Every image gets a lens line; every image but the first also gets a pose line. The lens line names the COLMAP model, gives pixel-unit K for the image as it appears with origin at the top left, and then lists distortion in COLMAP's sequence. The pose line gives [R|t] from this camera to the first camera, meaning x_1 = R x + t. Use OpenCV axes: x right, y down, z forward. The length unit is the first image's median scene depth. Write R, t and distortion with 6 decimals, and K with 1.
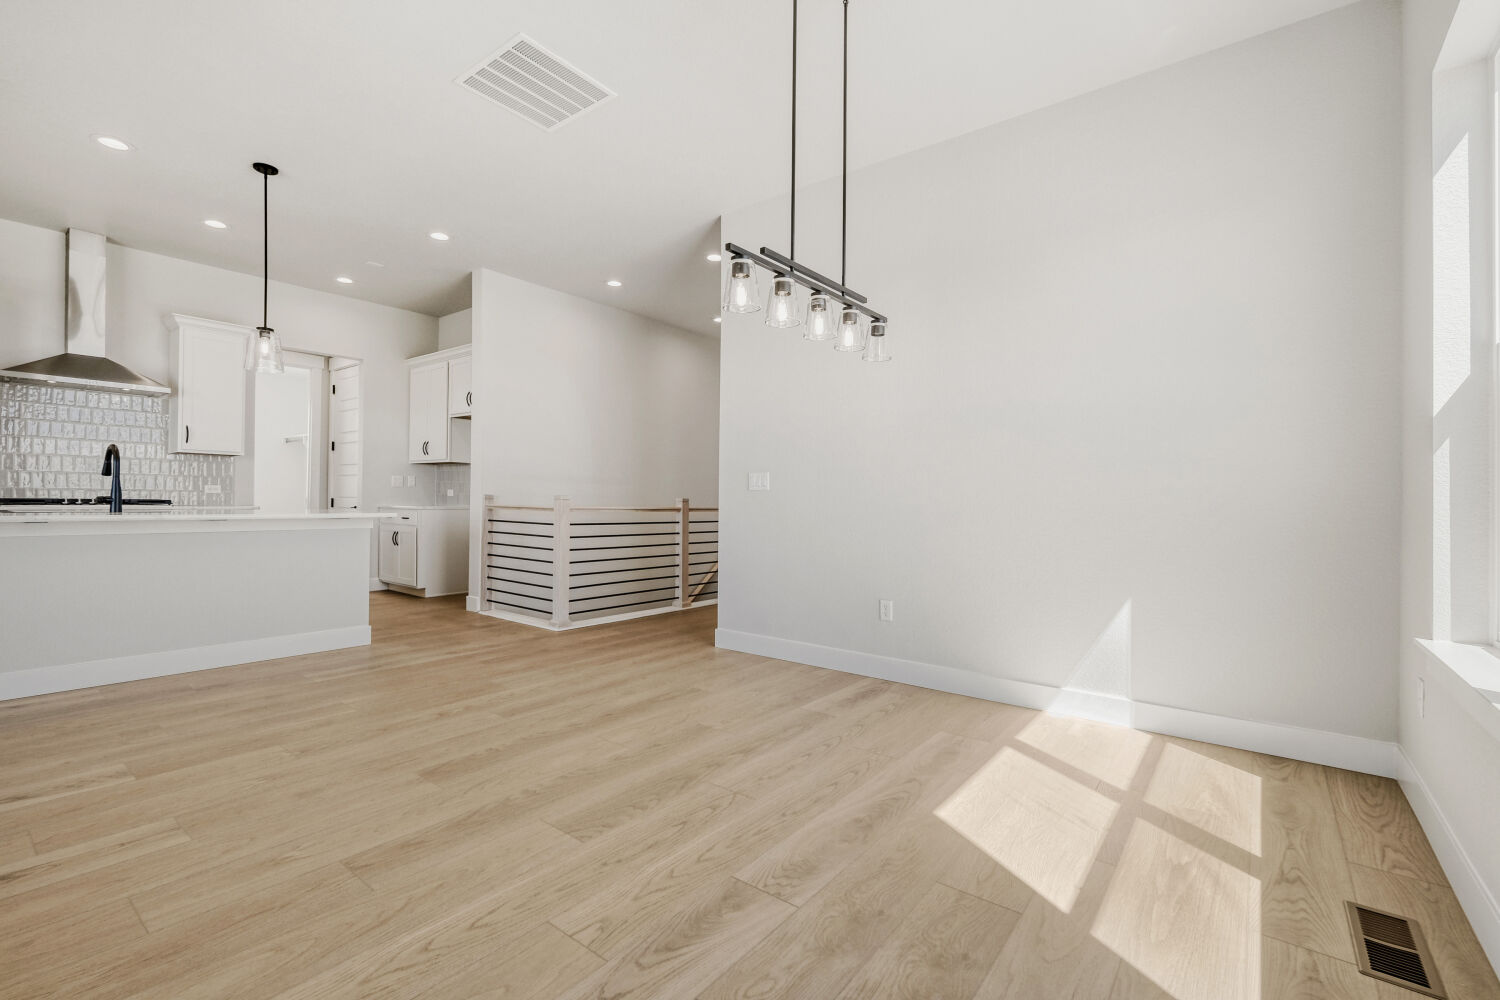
lens RADIAL K [[661.9, 0, 749.0], [0, 661.9, 480.7], [0, 0, 1]] dist [0.001187, 0.000049]
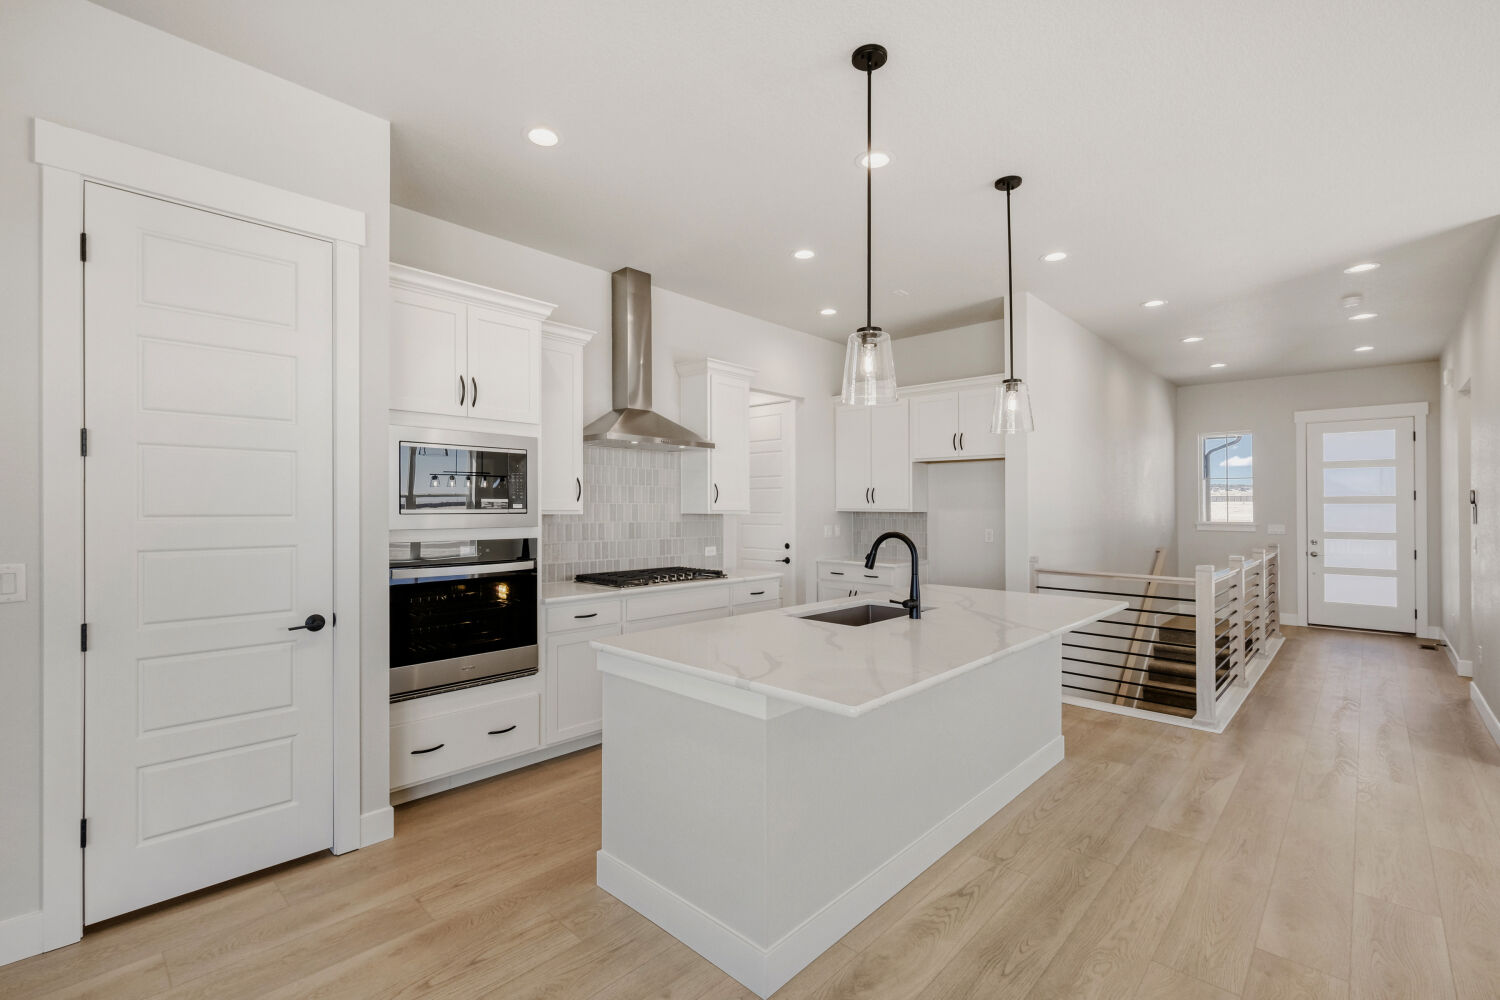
lens RADIAL K [[653.9, 0, 741.6], [0, 653.9, 508.0], [0, 0, 1]] dist [-0.009516, 0.000071]
pose [[0.995148, -0.011991, -0.097655, -0.654362], [0.014698, 0.999526, 0.027047, -0.067004], [0.097284, -0.028351, 0.994853, 0.118368]]
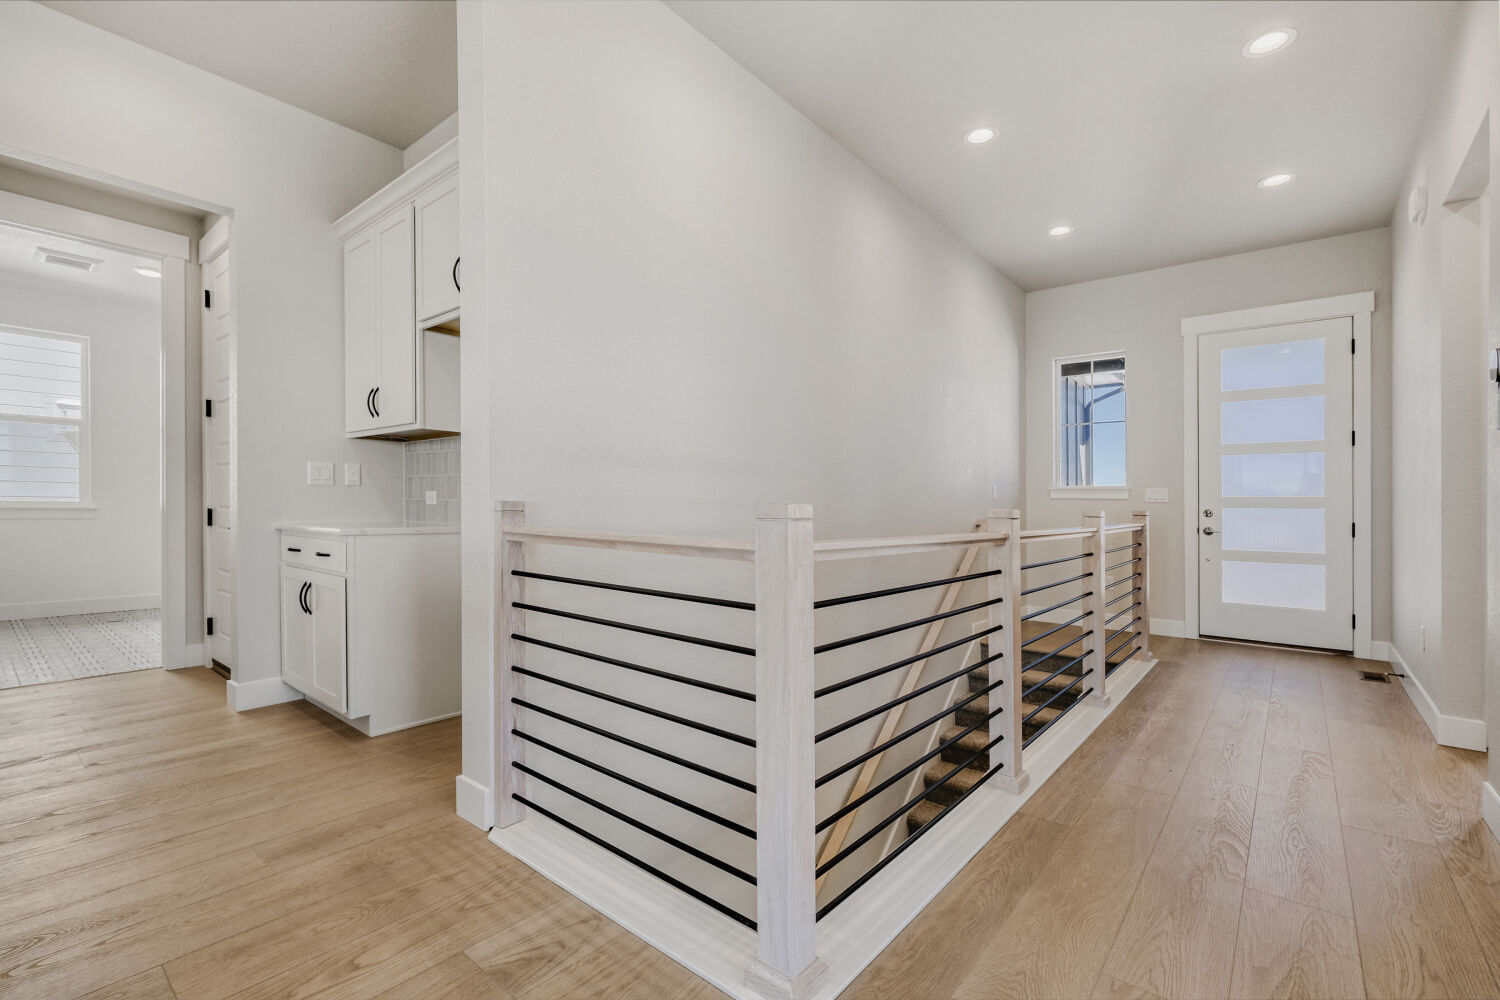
lens RADIAL K [[663.2, 0, 740.4], [0, 663.2, 503.4], [0, 0, 1]] dist [-0.000655, 0.000183]
pose [[0.999597, -0.004435, -0.028022, -0.246278], [0.005182, 0.999632, 0.026629, 0.012505], [0.027894, -0.026763, 0.999253, 0.611669]]
